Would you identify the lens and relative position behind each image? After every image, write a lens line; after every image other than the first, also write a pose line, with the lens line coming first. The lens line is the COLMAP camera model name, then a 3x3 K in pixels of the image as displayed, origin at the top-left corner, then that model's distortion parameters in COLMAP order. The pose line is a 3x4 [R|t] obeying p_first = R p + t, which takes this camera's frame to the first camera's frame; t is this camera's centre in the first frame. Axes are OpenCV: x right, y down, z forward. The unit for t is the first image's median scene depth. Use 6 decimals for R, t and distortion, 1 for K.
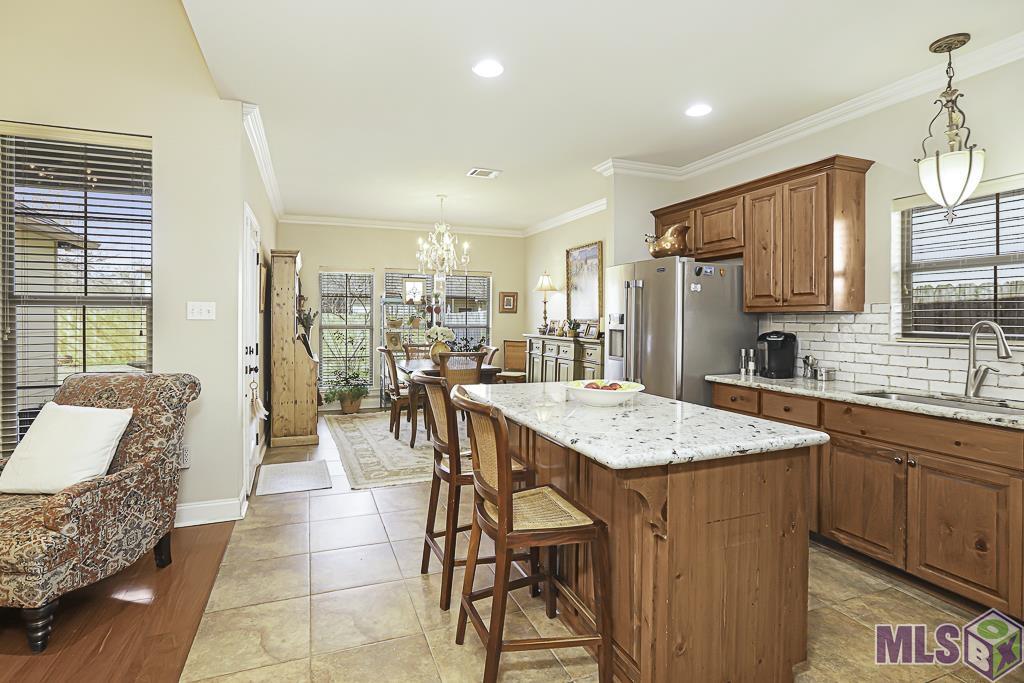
lens RADIAL K [[492.6, 0, 492.8], [0, 492.6, 317.5], [0, 0, 1]] dist [-0.053557, 0.023453]
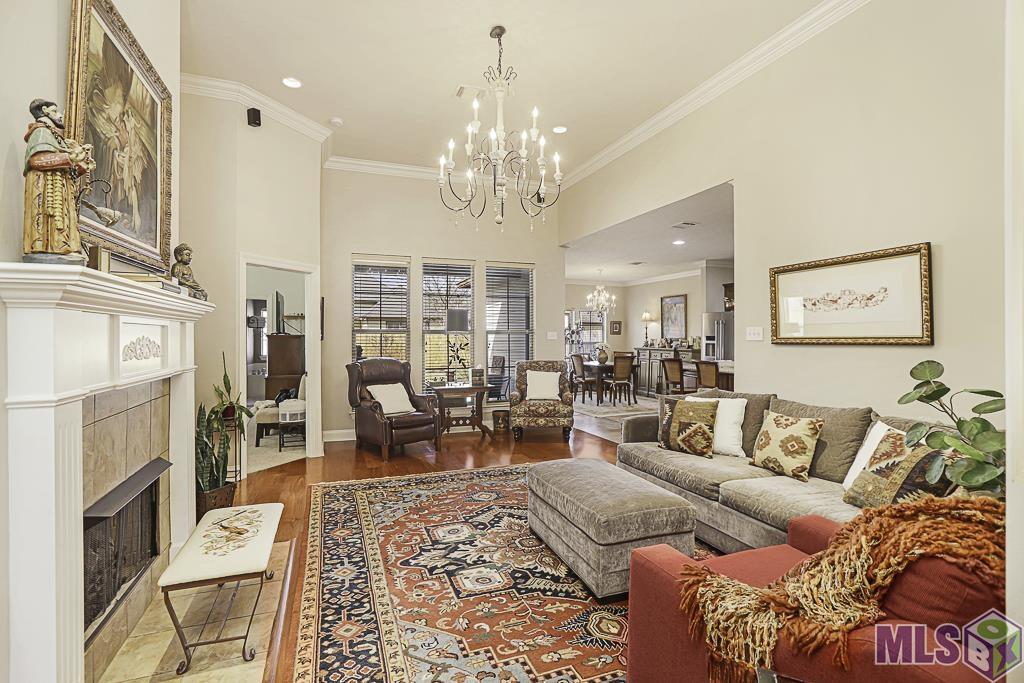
lens RADIAL K [[467.5, 0, 544.7], [0, 467.5, 338.8], [0, 0, 1]] dist [0.023889, 0.000264]
pose [[0.997446, -0.003458, 0.071340, -0.582361], [0.003056, 0.999979, 0.005741, -0.007503], [-0.071359, -0.005508, 0.997436, -0.927022]]
